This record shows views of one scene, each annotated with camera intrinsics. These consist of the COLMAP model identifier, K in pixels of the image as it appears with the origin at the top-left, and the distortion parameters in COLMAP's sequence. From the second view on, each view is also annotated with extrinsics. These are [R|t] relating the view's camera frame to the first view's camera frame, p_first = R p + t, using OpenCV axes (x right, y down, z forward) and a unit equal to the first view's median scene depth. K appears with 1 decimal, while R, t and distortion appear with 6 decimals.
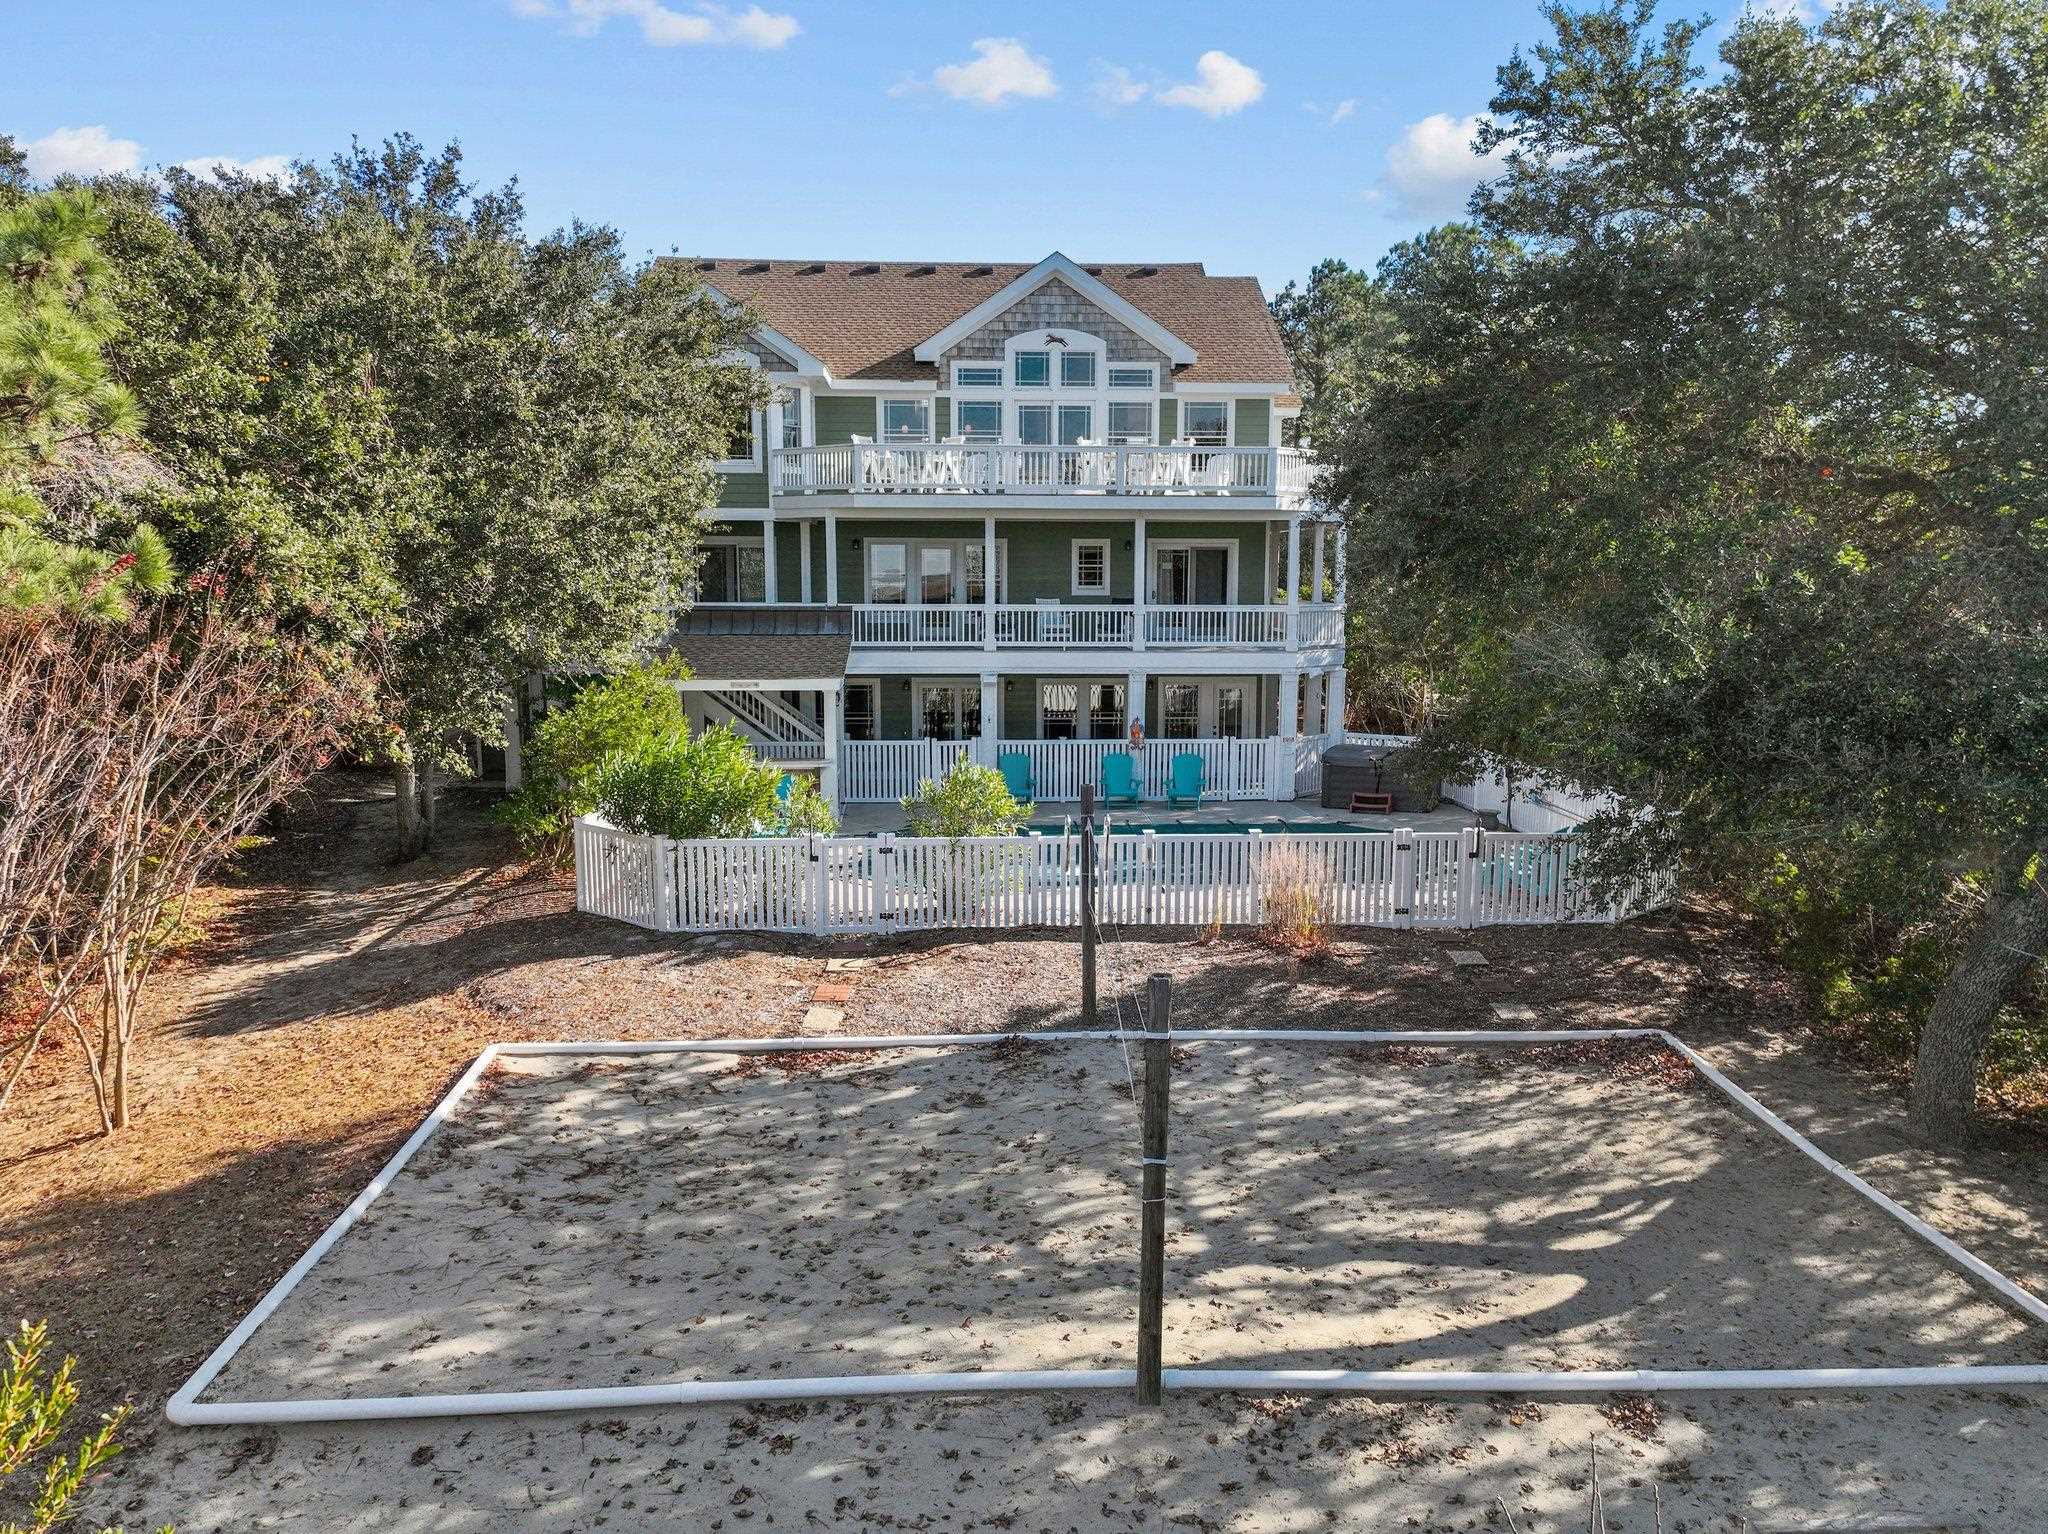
lens RADIAL K [[1489.2, 0, 1030.7], [0, 1489.2, 763.4], [0, 0, 1]] dist [0.005751, 0.000220]
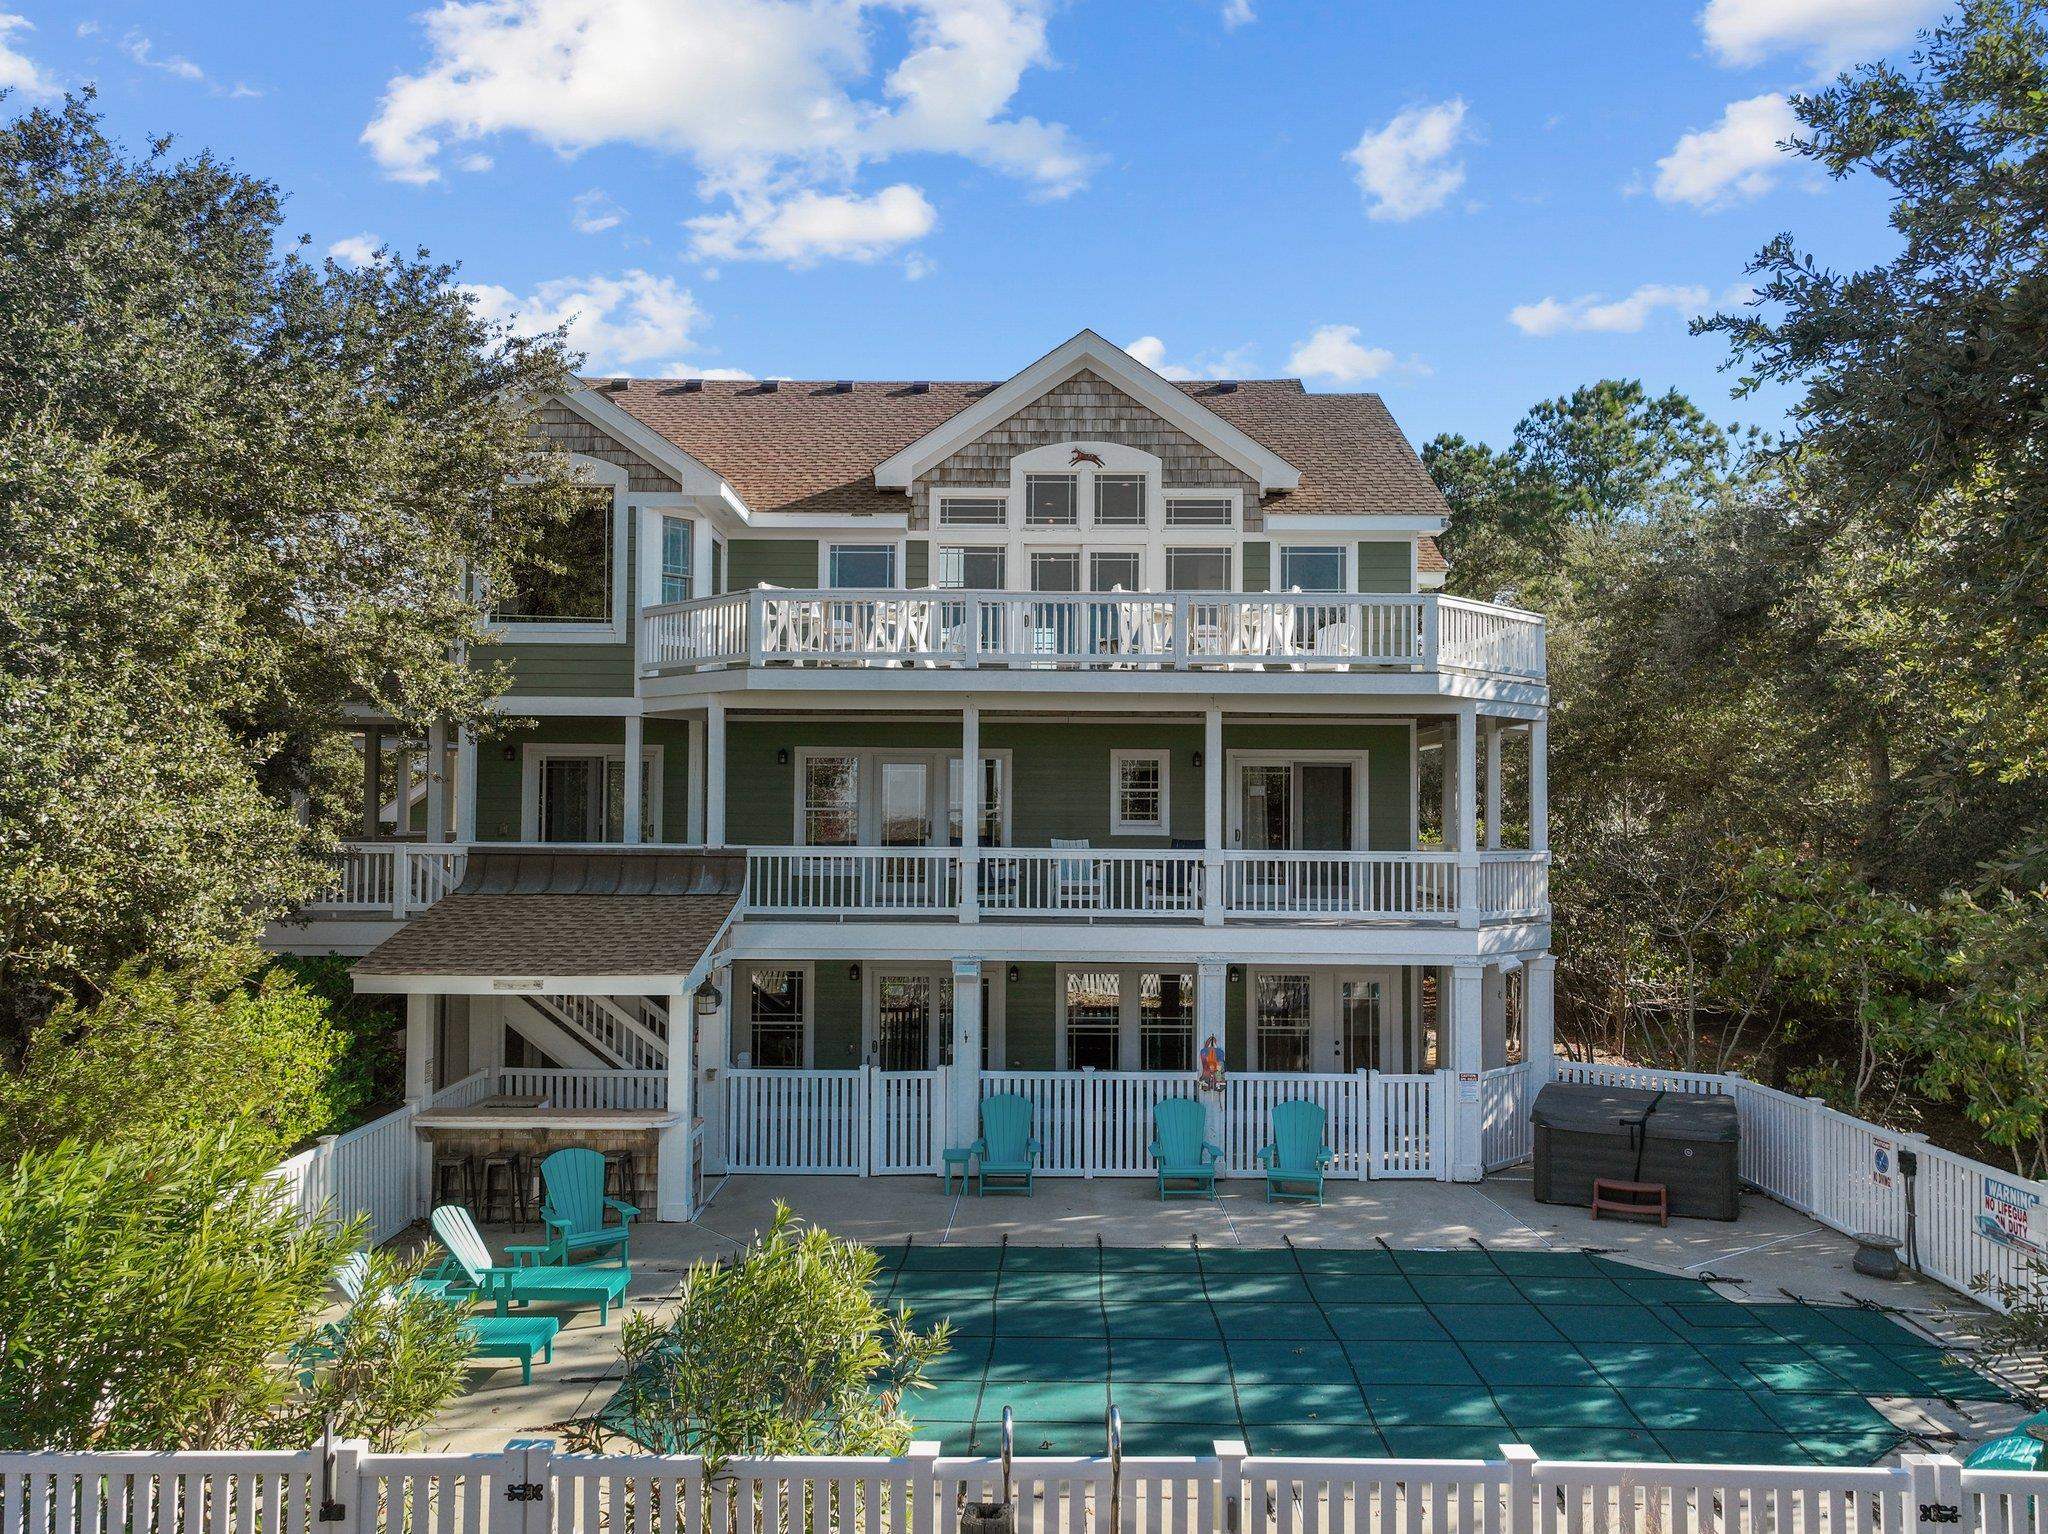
lens RADIAL K [[1489.2, 0, 1030.7], [0, 1489.2, 763.4], [0, 0, 1]] dist [0.005751, 0.000220]
pose [[0.998426, 0.002260, -0.056035, 0.030435], [-0.011516, 0.986155, -0.165425, -0.037448], [0.054885, 0.165810, 0.984629, 0.368707]]
